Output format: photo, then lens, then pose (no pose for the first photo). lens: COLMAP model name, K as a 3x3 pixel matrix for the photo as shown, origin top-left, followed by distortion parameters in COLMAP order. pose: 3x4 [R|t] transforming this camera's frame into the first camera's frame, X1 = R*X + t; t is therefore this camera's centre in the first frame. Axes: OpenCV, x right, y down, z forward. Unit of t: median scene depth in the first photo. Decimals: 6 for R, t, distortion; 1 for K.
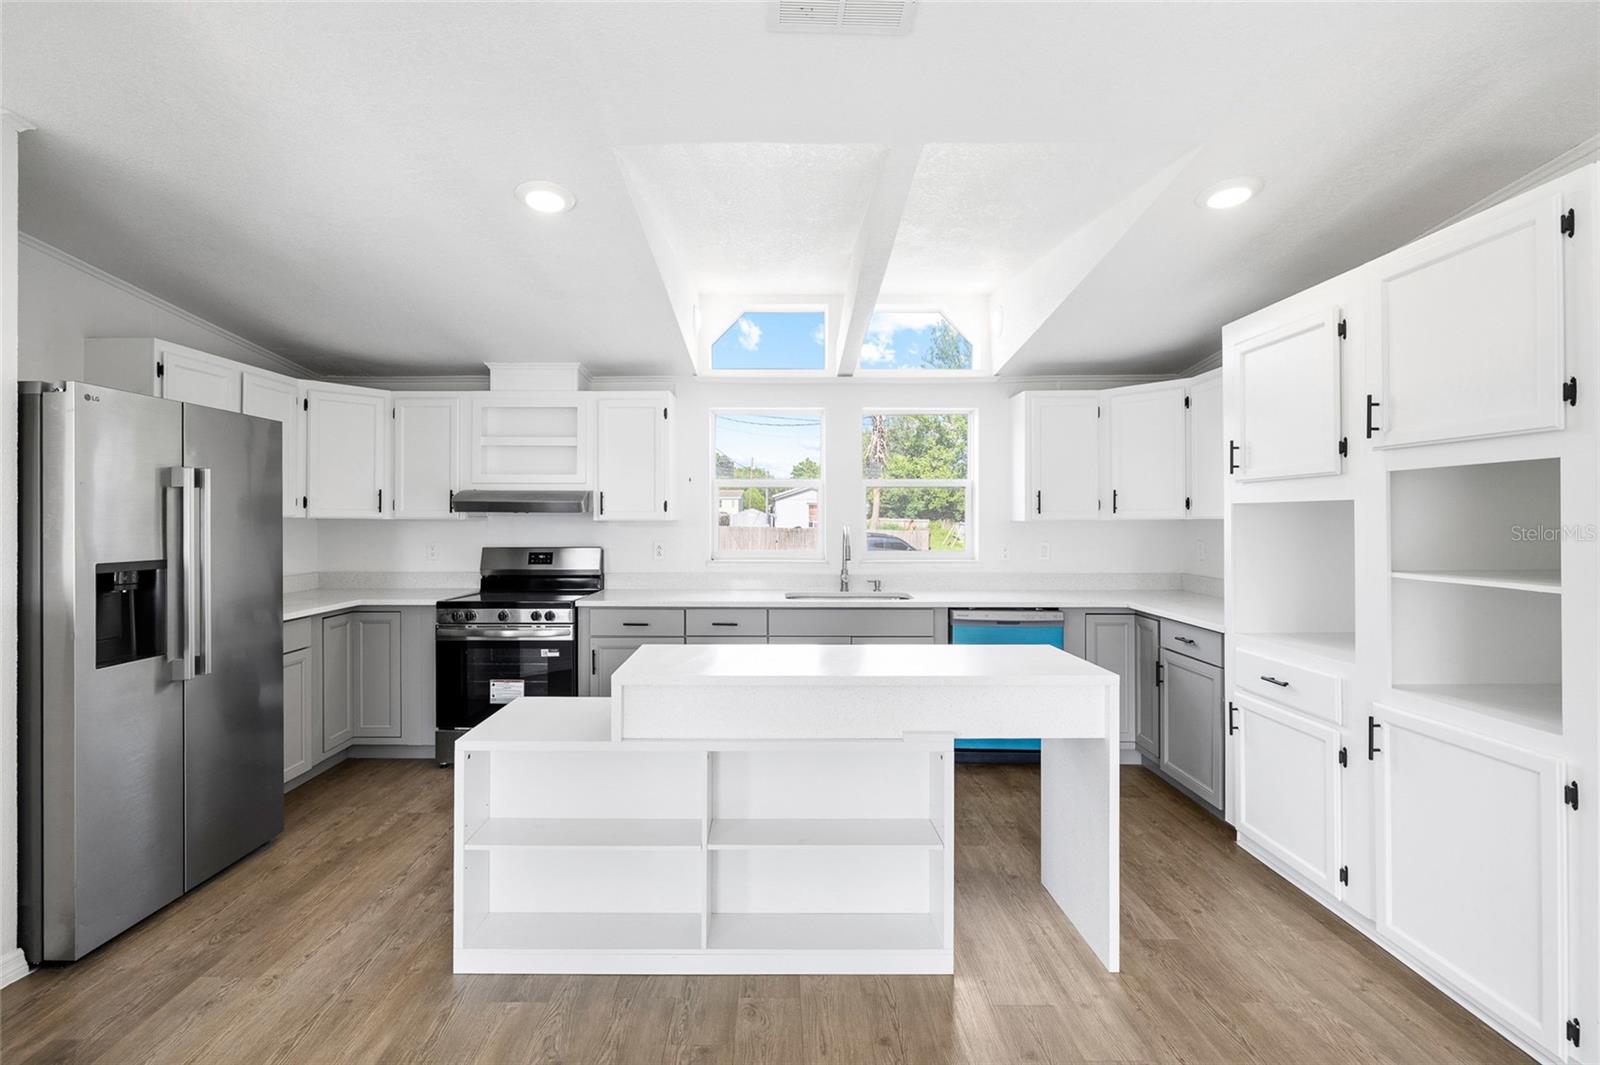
lens RADIAL K [[715.4, 0, 779.1], [0, 715.4, 519.9], [0, 0, 1]] dist [-0.009898, 0.002893]
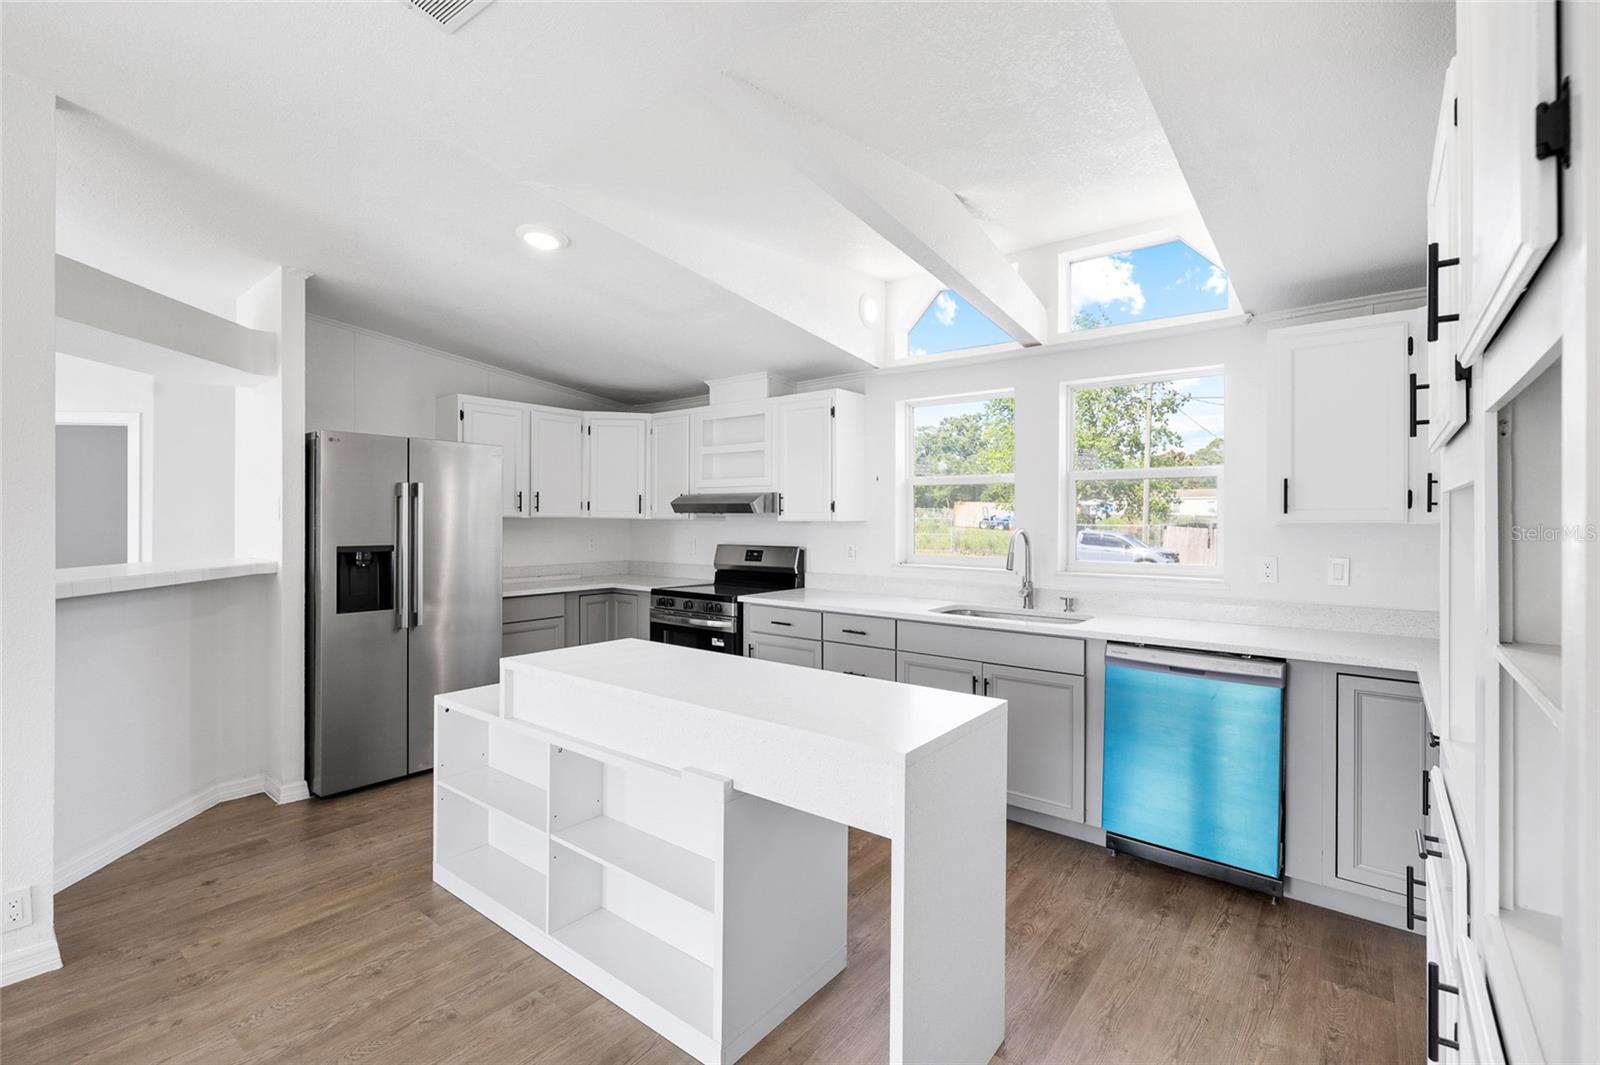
lens RADIAL K [[715.4, 0, 803.7], [0, 715.4, 516.5], [0, 0, 1]] dist [-0.009898, 0.002893]
pose [[0.783370, 0.000066, -0.621555, 0.458568], [-0.004436, 0.999975, -0.005484, 0.000203], [0.621540, 0.007053, 0.783351, 0.230799]]
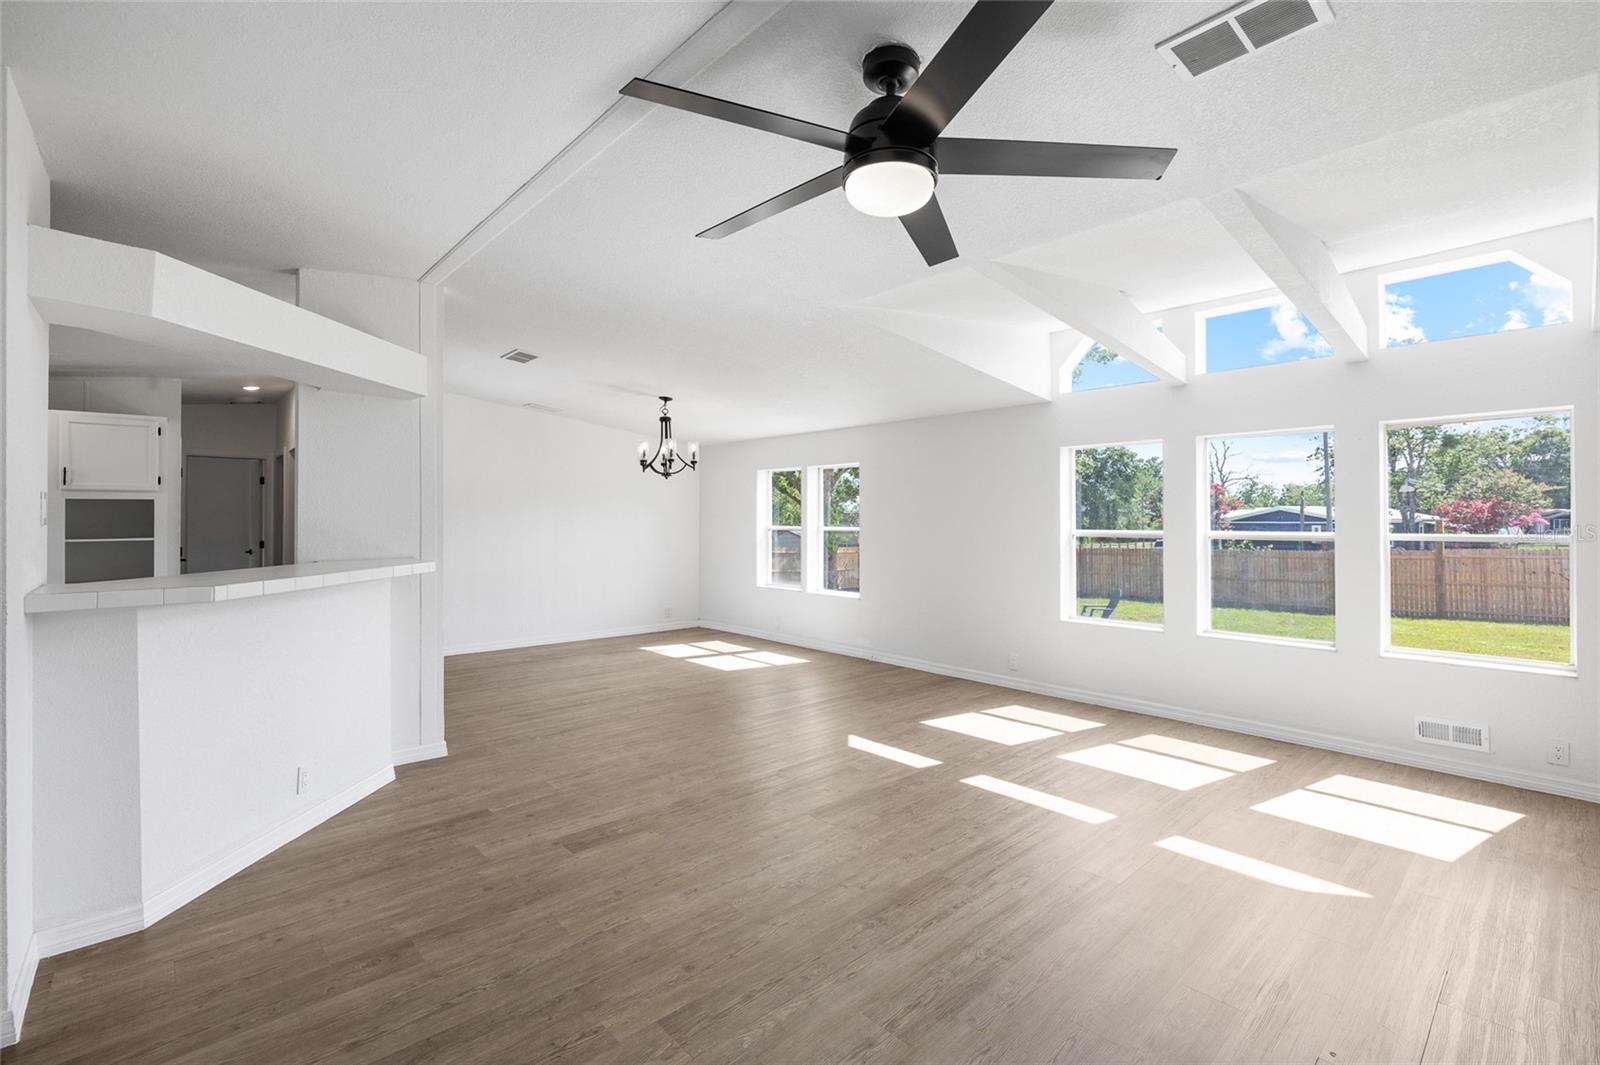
lens RADIAL K [[715.4, 0, 800.4], [0, 715.4, 511.0], [0, 0, 1]] dist [-0.009898, 0.002893]
pose [[-0.675388, 0.004683, 0.737447, -1.529186], [0.003215, 0.999989, -0.003406, -0.005585], [-0.737455, 0.000070, -0.675396, 0.453718]]
